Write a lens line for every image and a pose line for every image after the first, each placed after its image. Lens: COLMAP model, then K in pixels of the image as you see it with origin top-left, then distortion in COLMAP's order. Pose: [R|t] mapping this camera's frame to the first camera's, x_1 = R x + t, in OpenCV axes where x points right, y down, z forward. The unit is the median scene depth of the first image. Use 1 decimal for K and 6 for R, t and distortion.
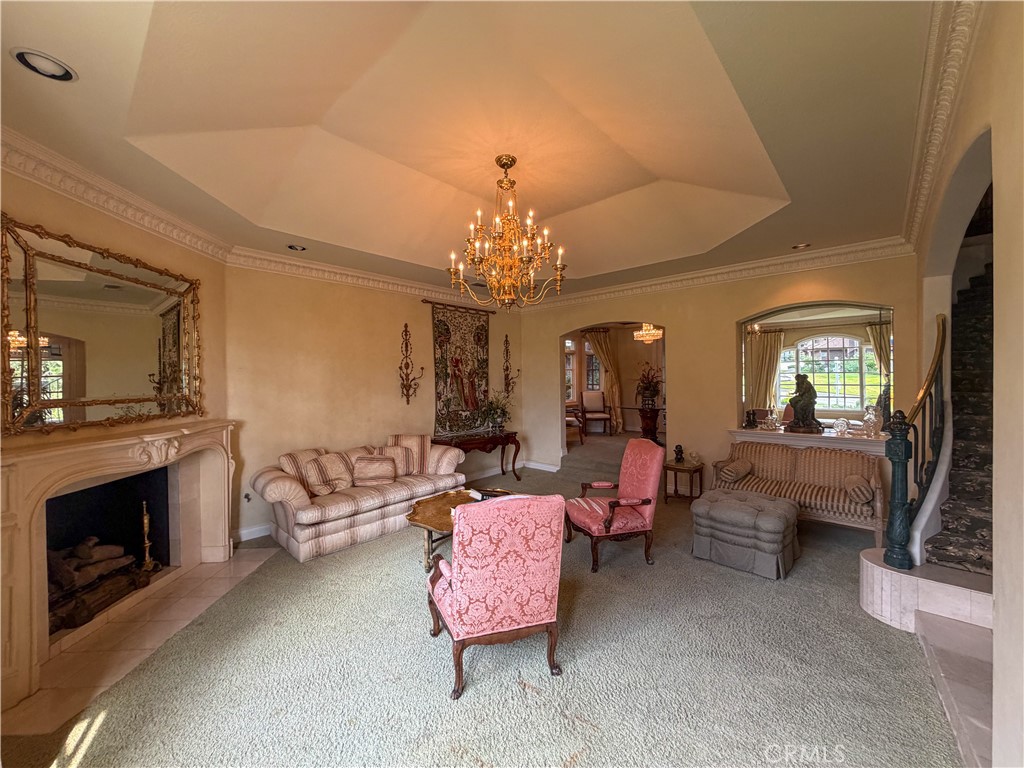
lens RADIAL K [[411.2, 0, 512.0], [0, 411.2, 384.0], [0, 0, 1]] dist [-0.001109, -0.000066]
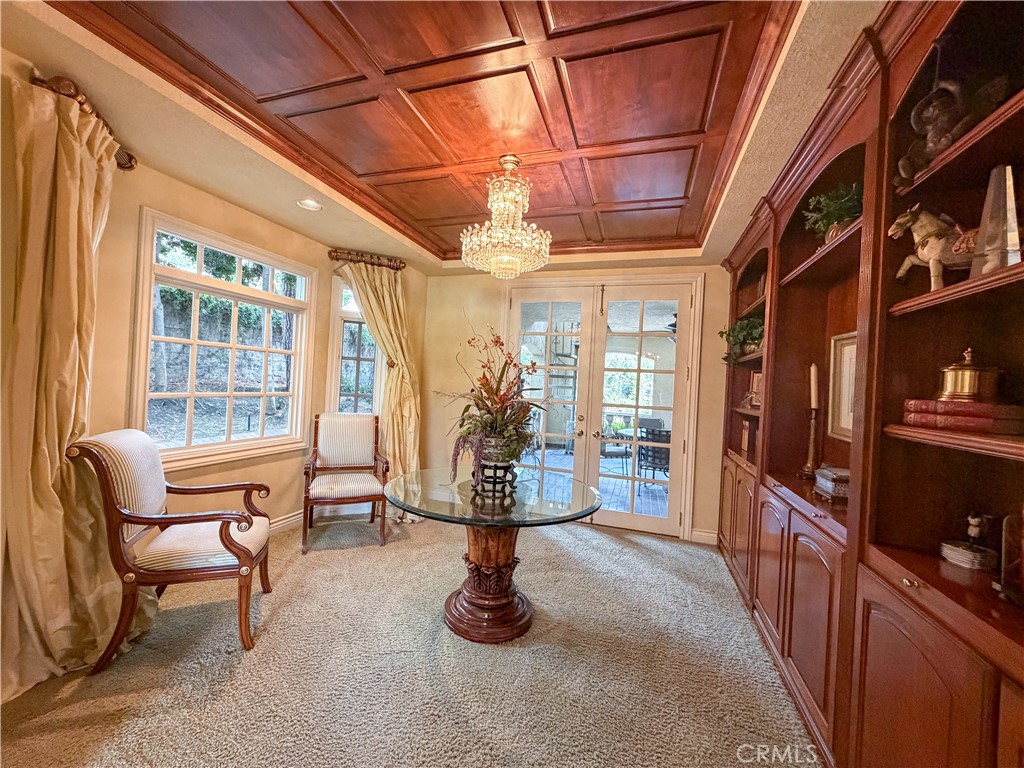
lens RADIAL K [[411.2, 0, 512.0], [0, 411.2, 384.0], [0, 0, 1]] dist [-0.001109, -0.000066]
pose [[0.912347, 0.063334, 0.404489, 0.178068], [-0.061613, 0.997950, -0.017286, -0.012532], [-0.404755, -0.009151, 0.914380, 0.587104]]
